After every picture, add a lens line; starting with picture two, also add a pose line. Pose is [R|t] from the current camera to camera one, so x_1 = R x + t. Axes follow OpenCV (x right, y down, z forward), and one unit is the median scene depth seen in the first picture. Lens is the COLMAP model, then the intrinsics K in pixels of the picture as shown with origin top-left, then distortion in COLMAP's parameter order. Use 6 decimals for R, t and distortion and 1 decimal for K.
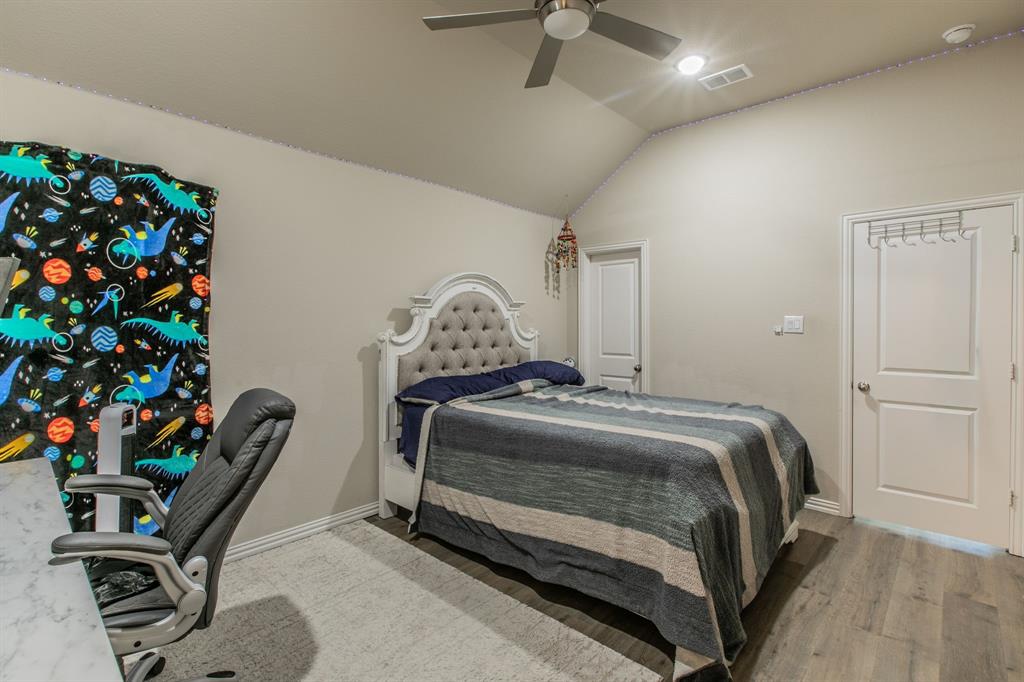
lens RADIAL K [[473.5, 0, 519.4], [0, 473.5, 327.0], [0, 0, 1]] dist [-0.000433, -0.000058]
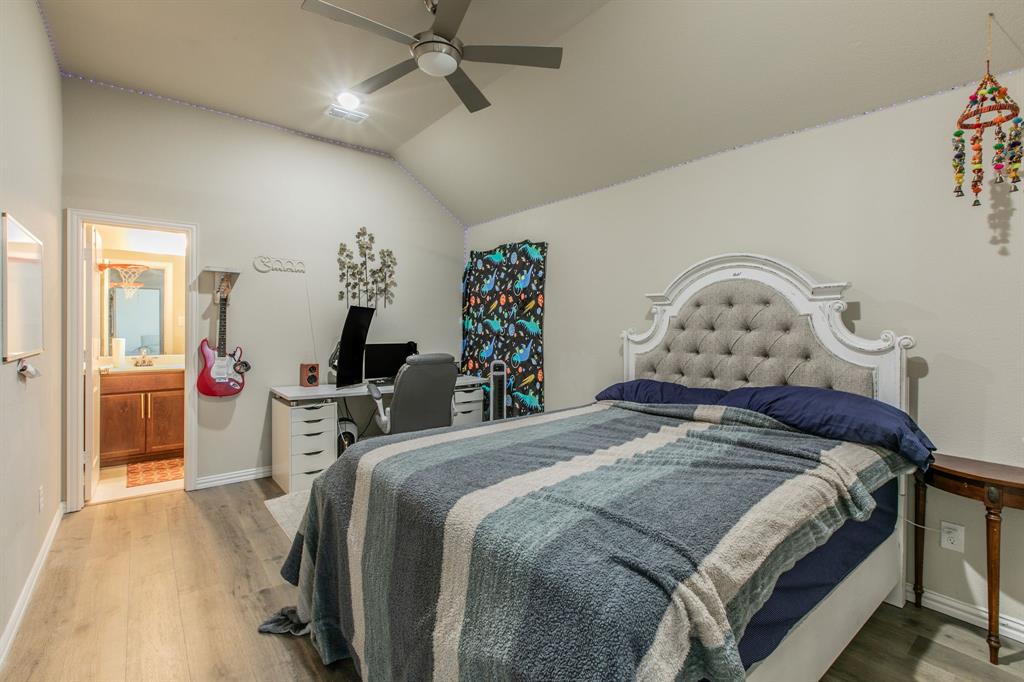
lens RADIAL K [[473.5, 0, 519.4], [0, 473.5, 327.0], [0, 0, 1]] dist [-0.000433, -0.000058]
pose [[-0.147533, 0.000417, -0.989057, 1.103564], [-0.014814, 0.999887, 0.002631, 0.005397], [0.988946, 0.015040, -0.147511, 1.244430]]
